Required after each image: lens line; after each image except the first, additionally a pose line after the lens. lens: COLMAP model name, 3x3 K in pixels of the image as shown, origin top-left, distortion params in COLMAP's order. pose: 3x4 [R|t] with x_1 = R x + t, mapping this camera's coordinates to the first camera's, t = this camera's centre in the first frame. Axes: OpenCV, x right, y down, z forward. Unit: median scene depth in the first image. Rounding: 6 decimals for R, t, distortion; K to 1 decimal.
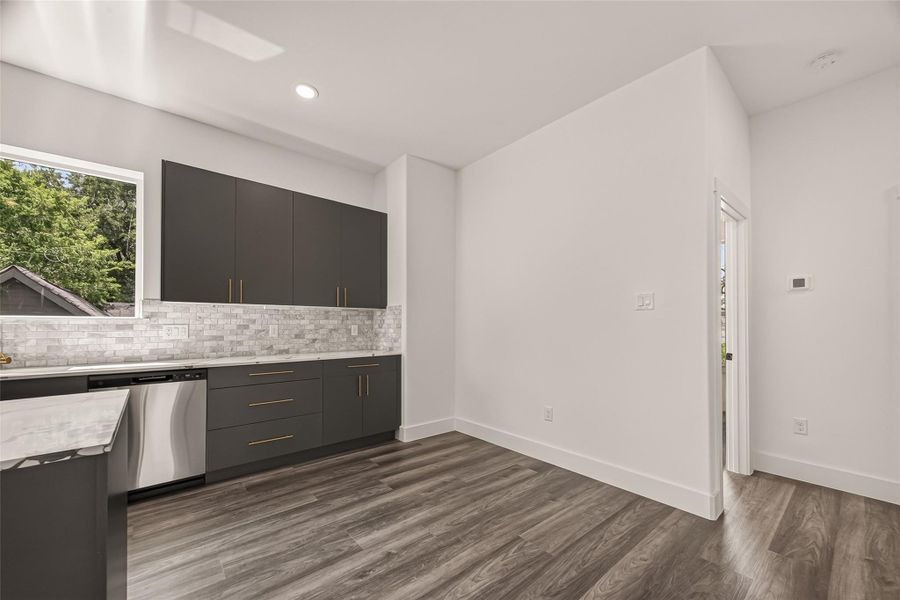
lens RADIAL K [[357.5, 0, 451.4], [0, 357.5, 321.0], [0, 0, 1]] dist [0.013616, -0.001128]
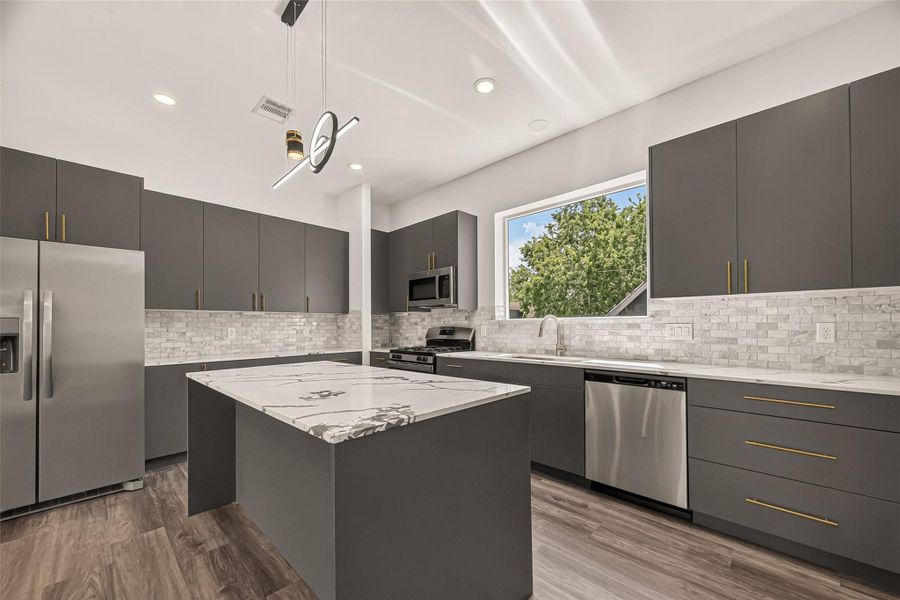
lens RADIAL K [[349.0, 0, 453.6], [0, 349.0, 318.6], [0, 0, 1]] dist [0.009318, -0.002392]
pose [[0.102469, -0.017118, -0.994589, 0.040337], [0.016266, 0.999747, -0.015531, 0.002248], [0.994603, -0.014586, 0.102721, 0.354343]]
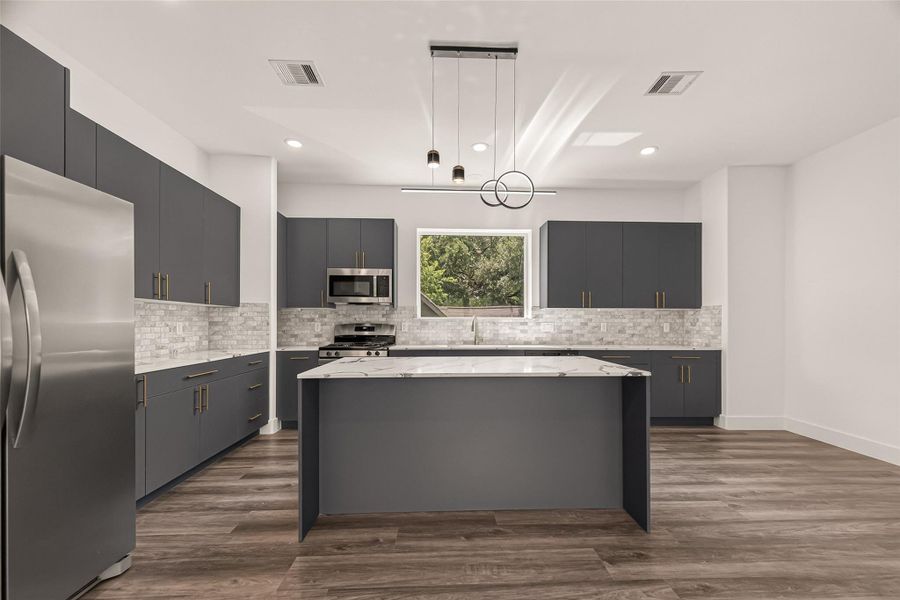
lens RADIAL K [[349.0, 0, 453.6], [0, 349.0, 320.9], [0, 0, 1]] dist [0.009318, -0.002392]
pose [[0.785697, 0.001516, -0.618610, -0.146144], [0.002039, 0.999985, 0.005041, -0.004353], [0.618608, -0.005222, 0.785682, -0.442555]]
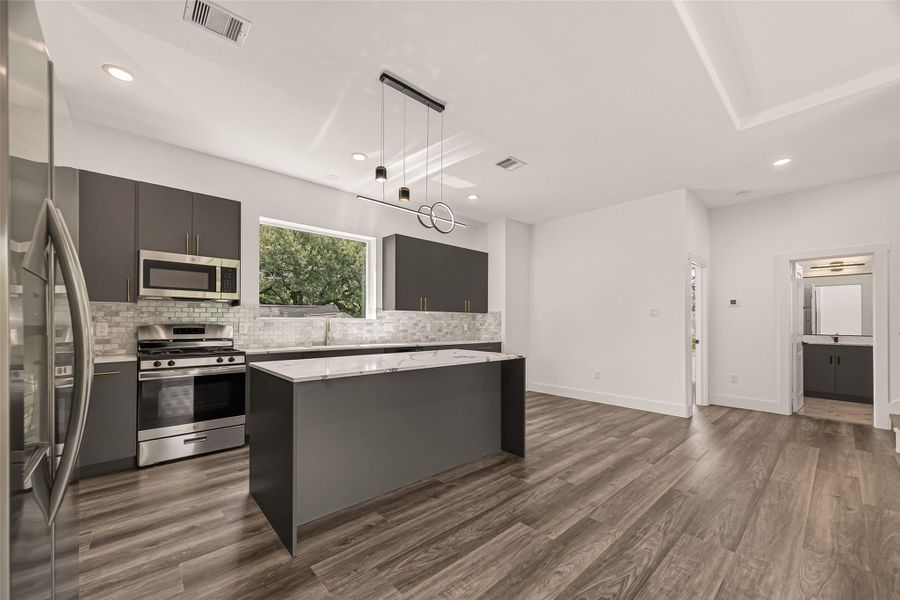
lens RADIAL K [[349.0, 0, 451.4], [0, 349.0, 321.9], [0, 0, 1]] dist [0.009318, -0.002392]
pose [[0.999601, 0.005449, 0.027730, -0.502904], [-0.005587, 0.999972, 0.004891, -0.005103], [-0.027703, -0.005044, 0.999603, -0.711509]]
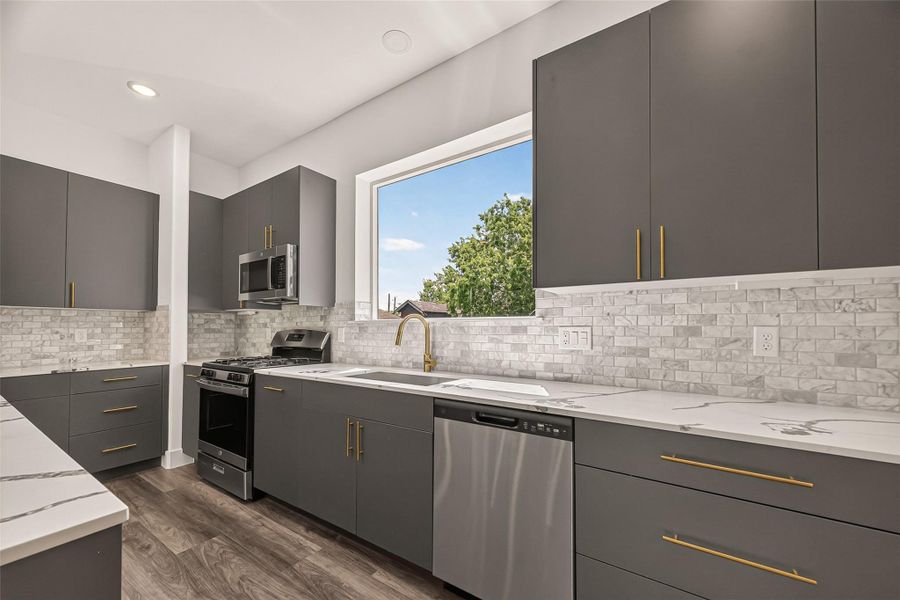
lens RADIAL K [[349.0, 0, 453.5], [0, 349.0, 320.5], [0, 0, 1]] dist [0.009318, -0.002392]
pose [[0.278339, -0.017318, -0.960327, -0.239680], [0.010796, 0.999831, -0.014902, 0.006101], [0.960422, -0.006220, 0.278479, 0.625764]]
